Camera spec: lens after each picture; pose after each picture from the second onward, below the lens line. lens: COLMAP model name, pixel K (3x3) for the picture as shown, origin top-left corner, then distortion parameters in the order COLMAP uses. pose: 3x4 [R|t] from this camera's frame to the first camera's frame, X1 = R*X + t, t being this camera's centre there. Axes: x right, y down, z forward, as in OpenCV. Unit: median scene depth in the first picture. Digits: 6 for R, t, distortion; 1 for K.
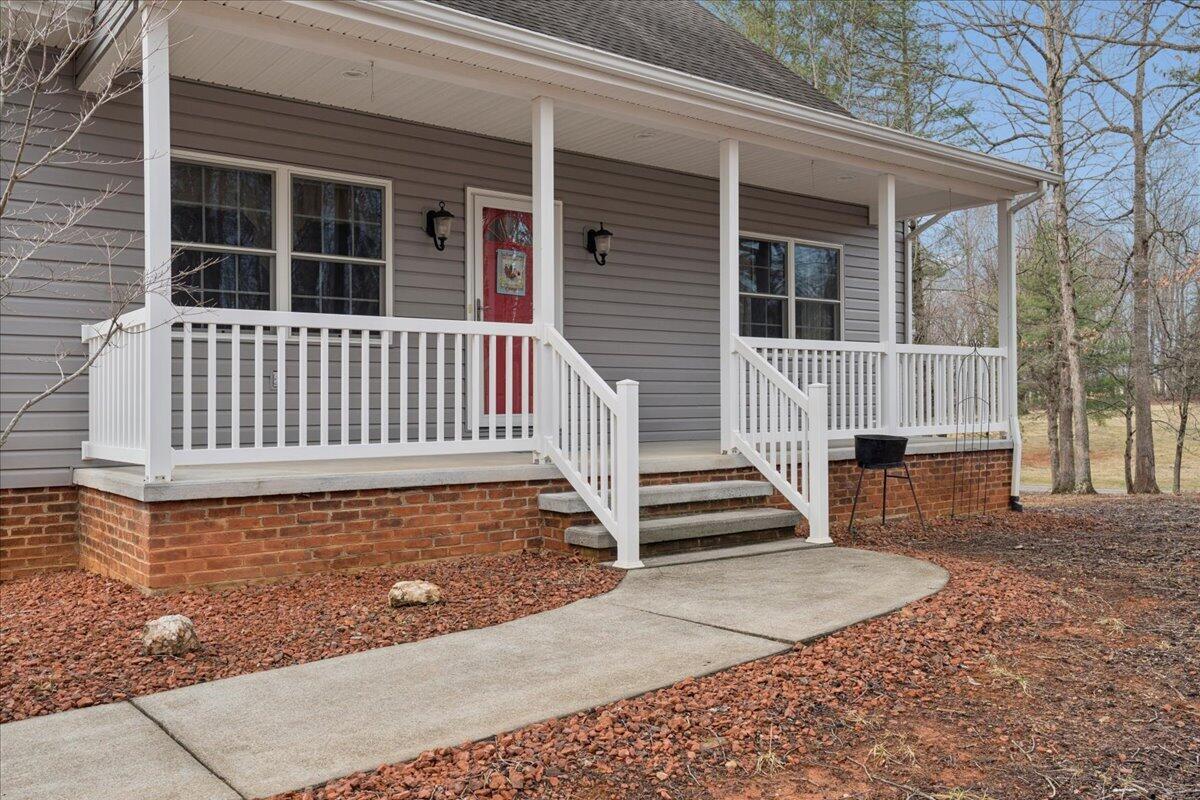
lens RADIAL K [[974.9, 0, 598.4], [0, 974.9, 399.0], [0, 0, 1]] dist [0.001534, 0.004417]
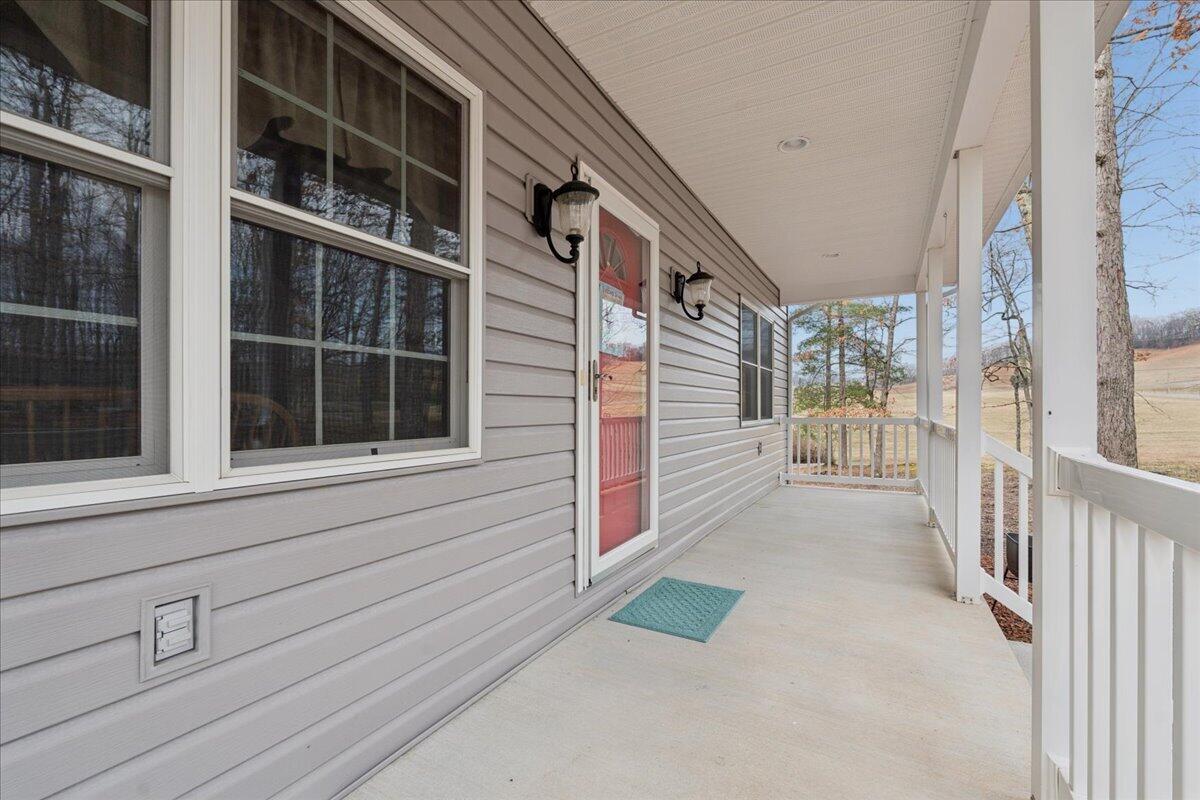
lens RADIAL K [[528.1, 0, 603.8], [0, 528.1, 405.2], [0, 0, 1]] dist [-0.000581, 0.000074]
pose [[0.908142, 0.008445, 0.418577, -0.259740], [-0.007550, 0.999964, -0.003796, -0.079357], [-0.418595, 0.000287, 0.908173, 0.751877]]
